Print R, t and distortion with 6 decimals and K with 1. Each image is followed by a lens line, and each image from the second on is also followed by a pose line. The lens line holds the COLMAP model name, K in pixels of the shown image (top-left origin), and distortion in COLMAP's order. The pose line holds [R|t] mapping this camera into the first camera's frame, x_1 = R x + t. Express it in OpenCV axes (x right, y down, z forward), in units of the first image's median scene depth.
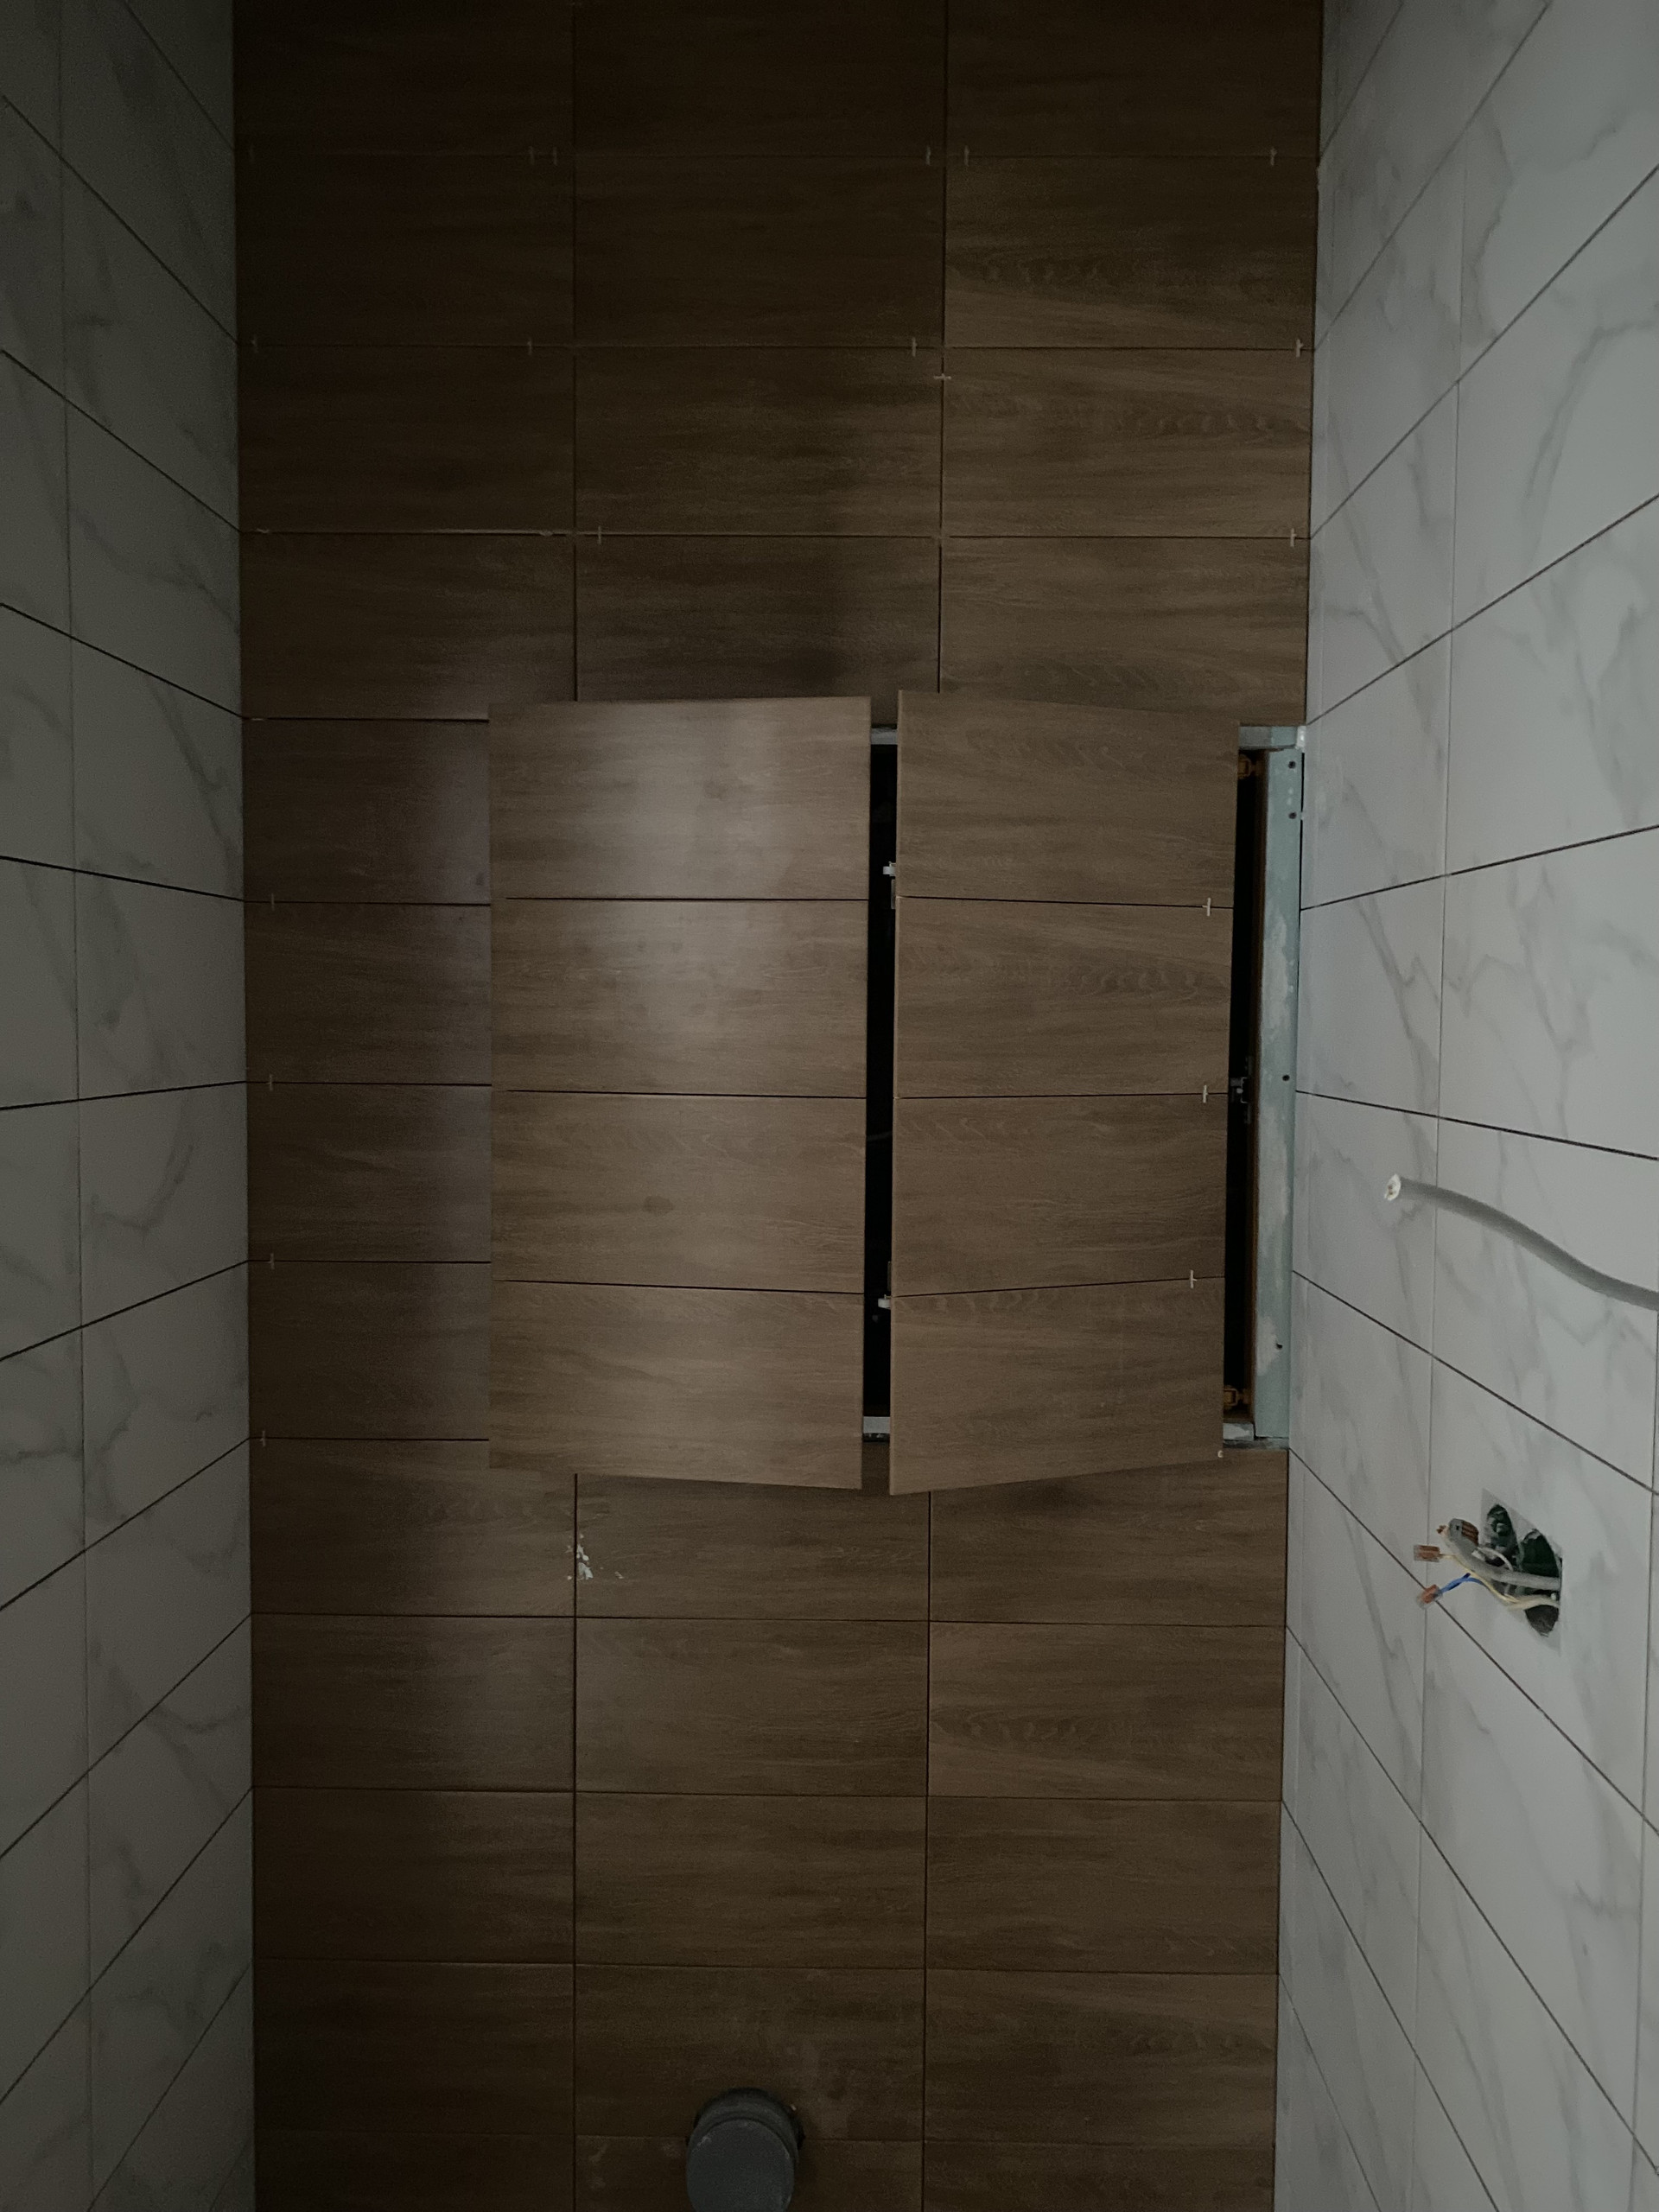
lens RADIAL K [[1700.9, 0, 834.4], [0, 1700.9, 1108.7], [0, 0, 1]] dist [0.014082, -0.020017]
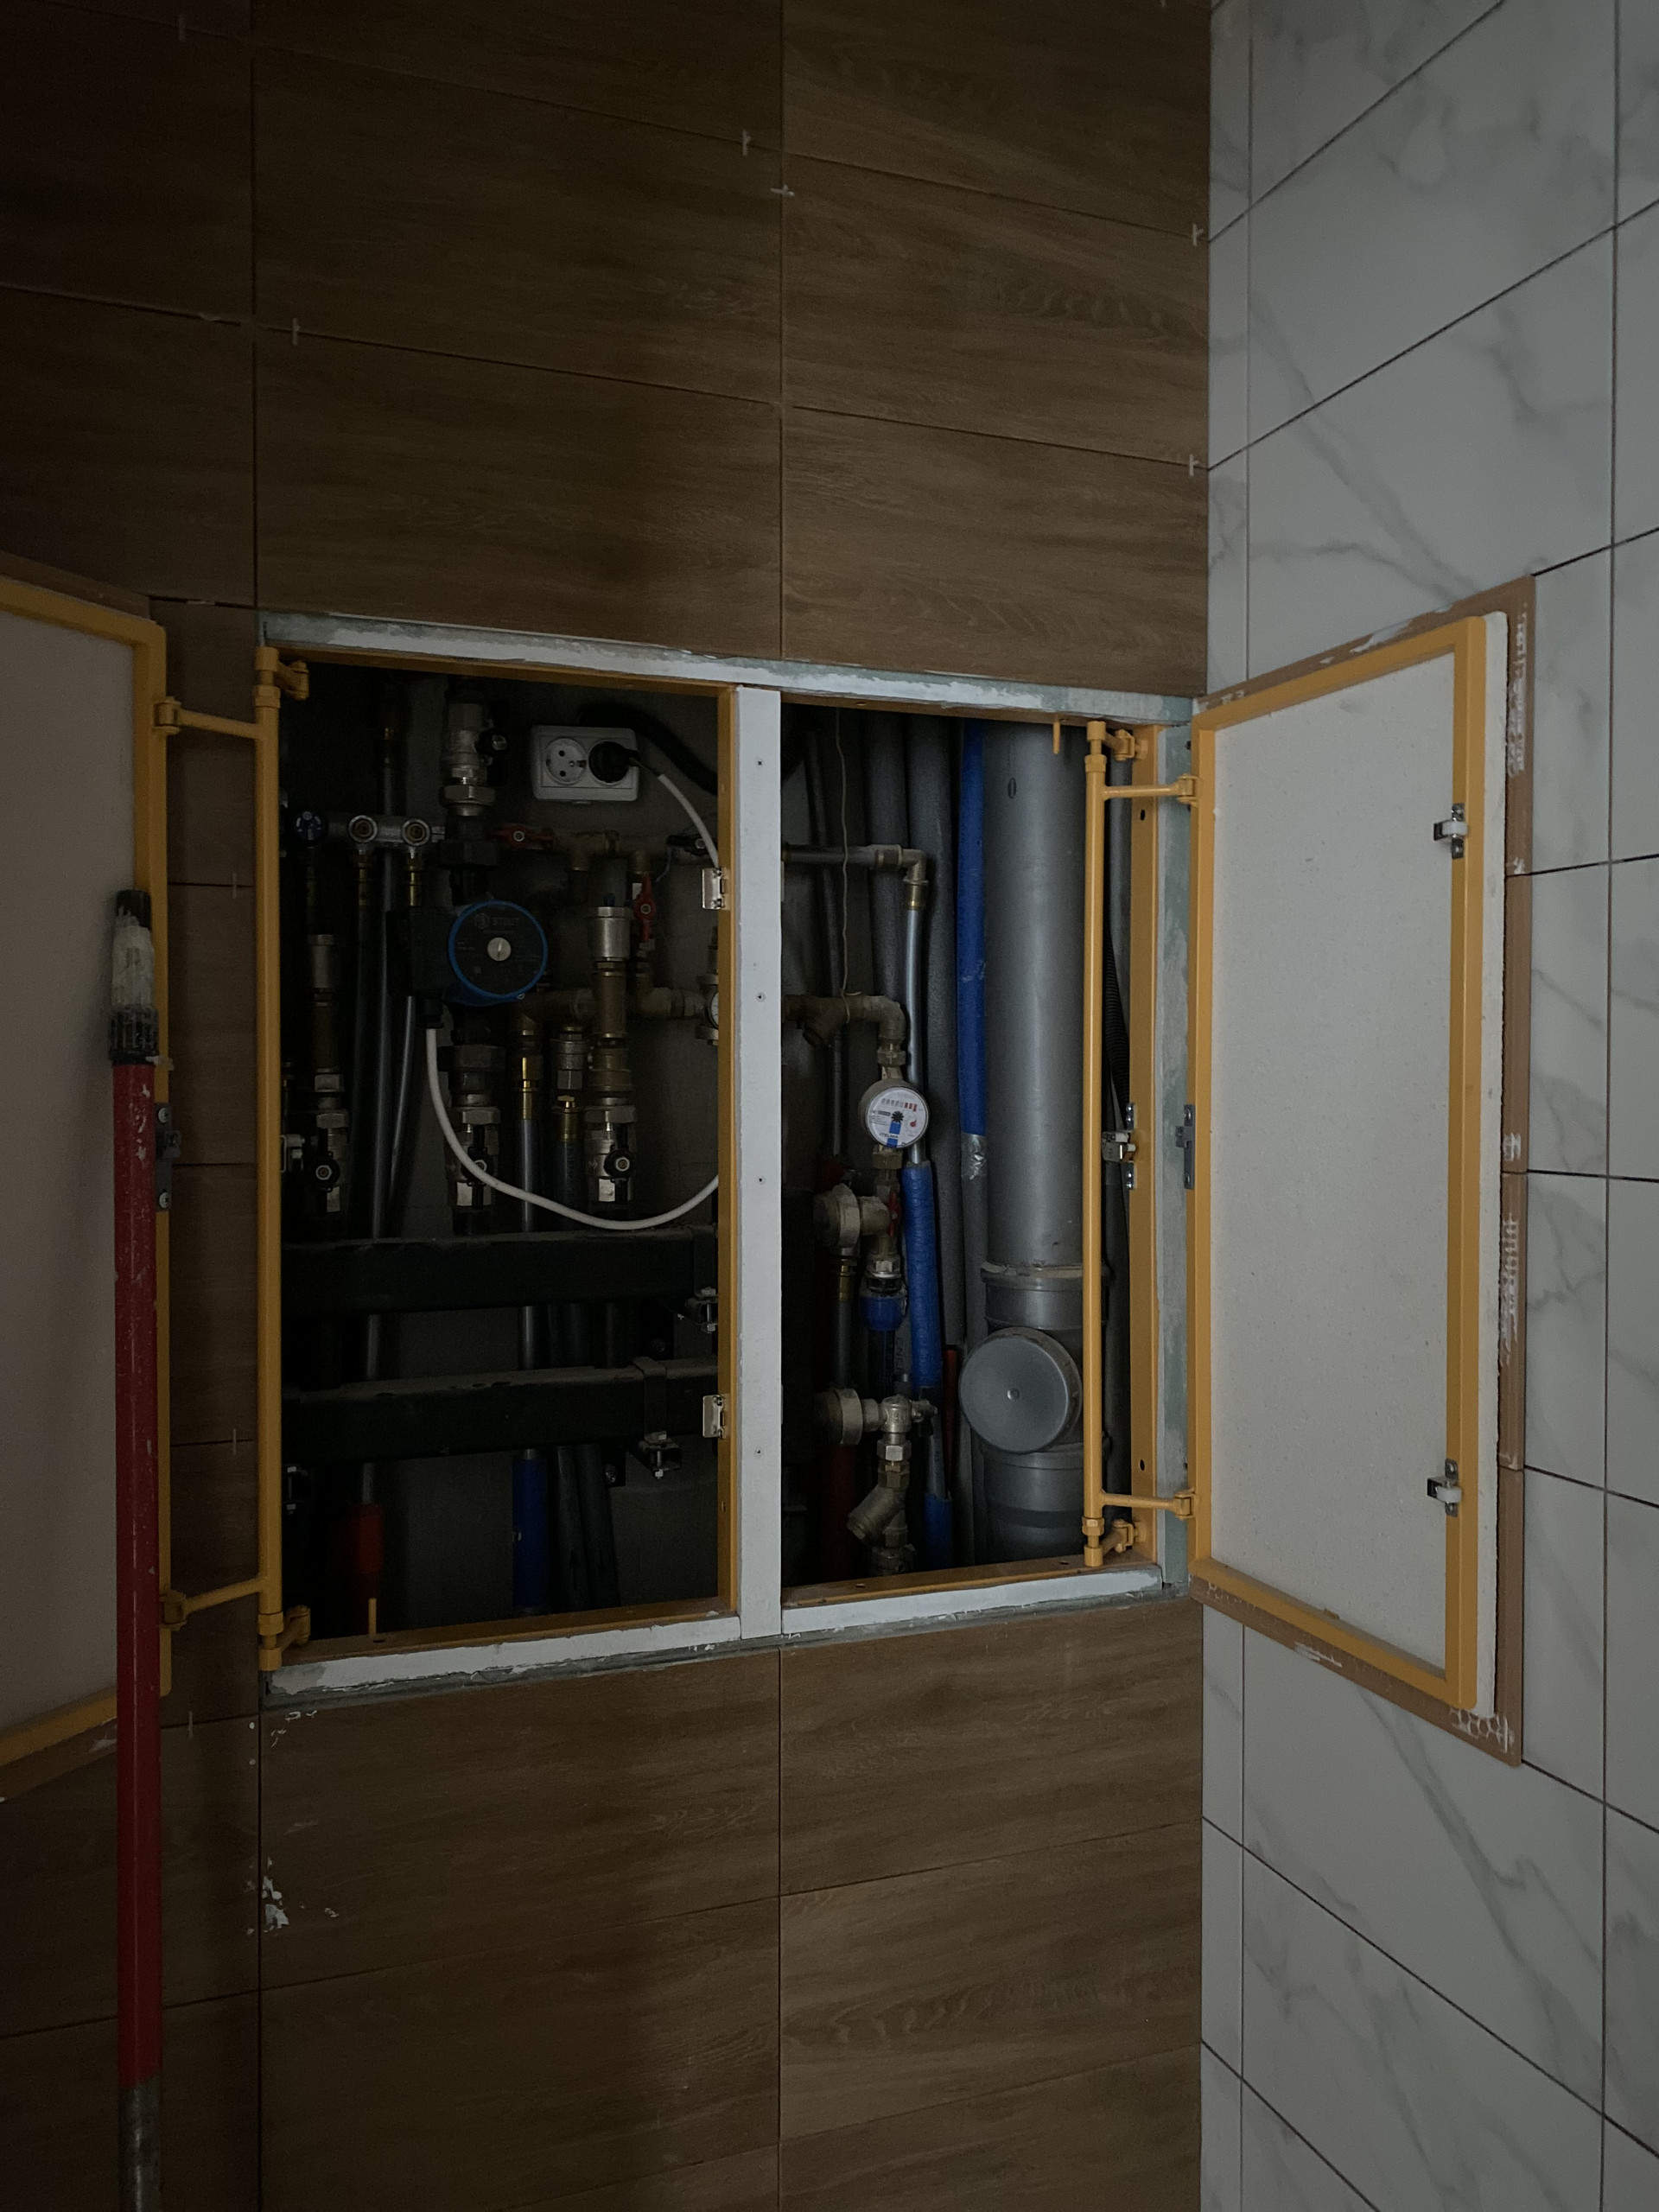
lens RADIAL K [[1700.9, 0, 823.1], [0, 1700.9, 1098.4], [0, 0, 1]] dist [0.014082, -0.020017]
pose [[0.928004, -0.012773, 0.372352, -0.198898], [0.026986, 0.999092, -0.032983, -0.011957], [-0.371592, 0.040657, 0.927505, 0.323217]]
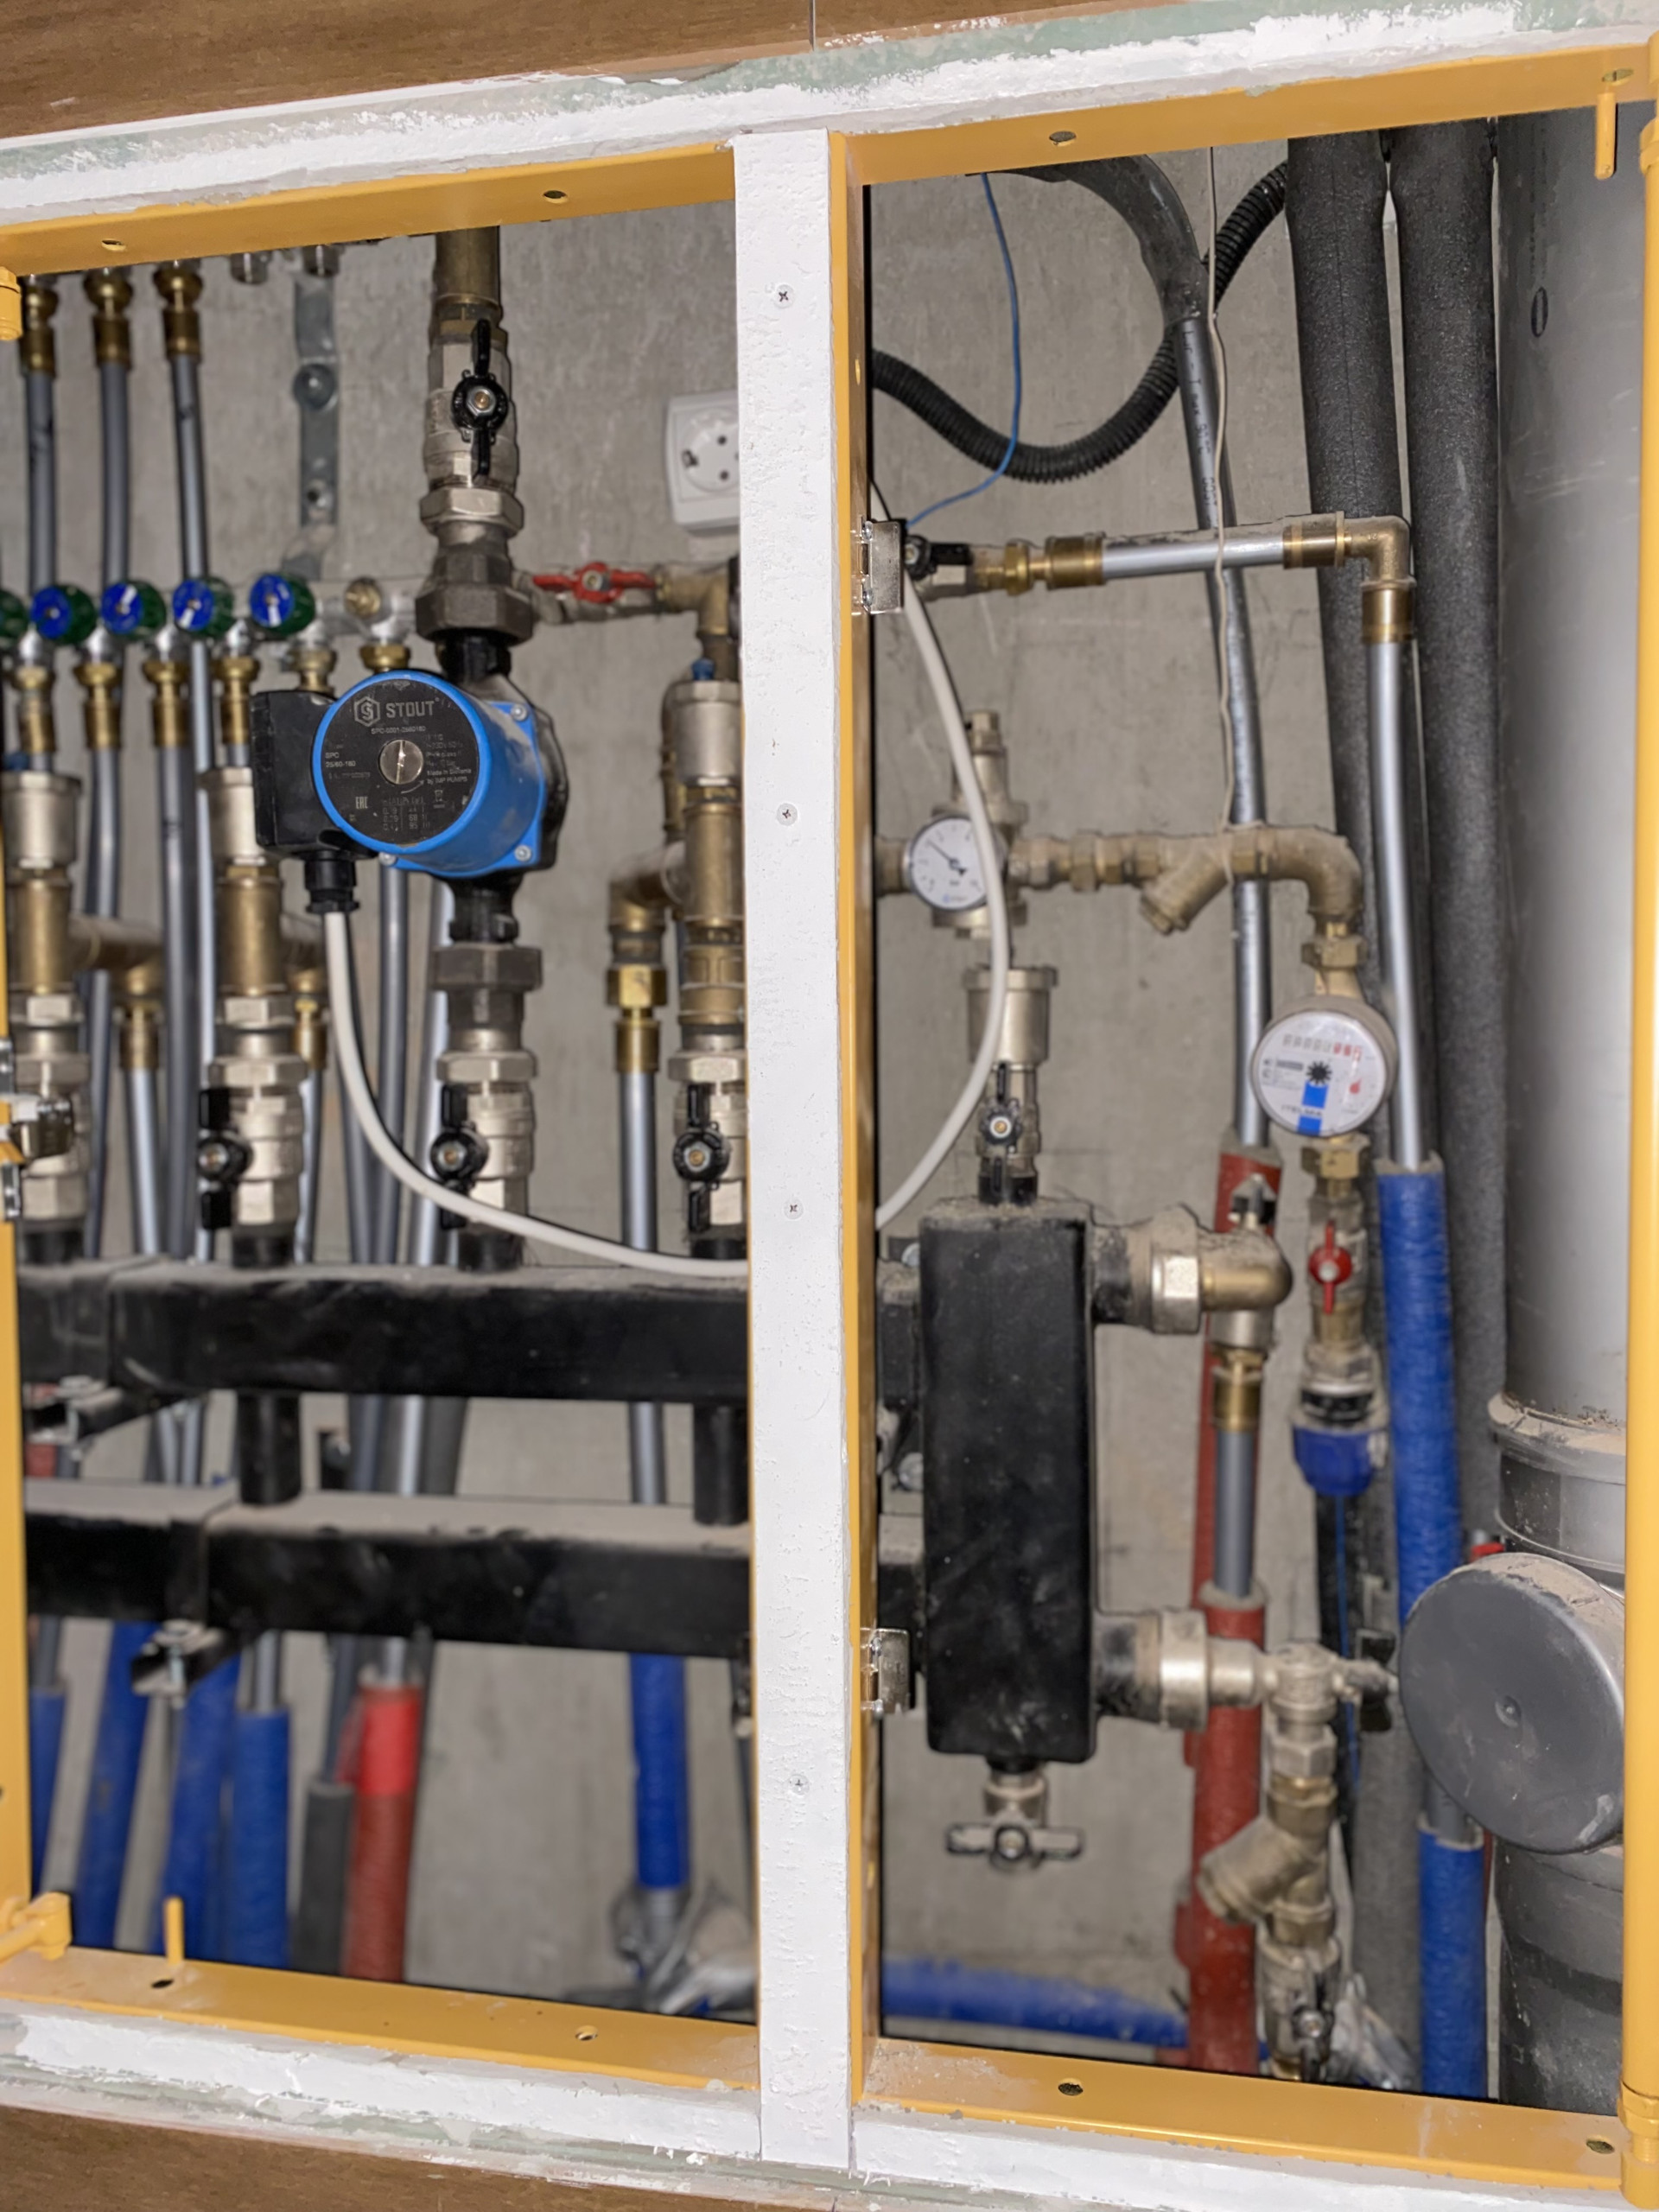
lens RADIAL K [[1700.9, 0, 838.4], [0, 1700.9, 1104.2], [0, 0, 1]] dist [0.014082, -0.020017]
pose [[0.984647, -0.009615, -0.174293, 0.130171], [0.008430, 0.999936, -0.007539, -0.020330], [0.174355, 0.005954, 0.984665, 0.693885]]
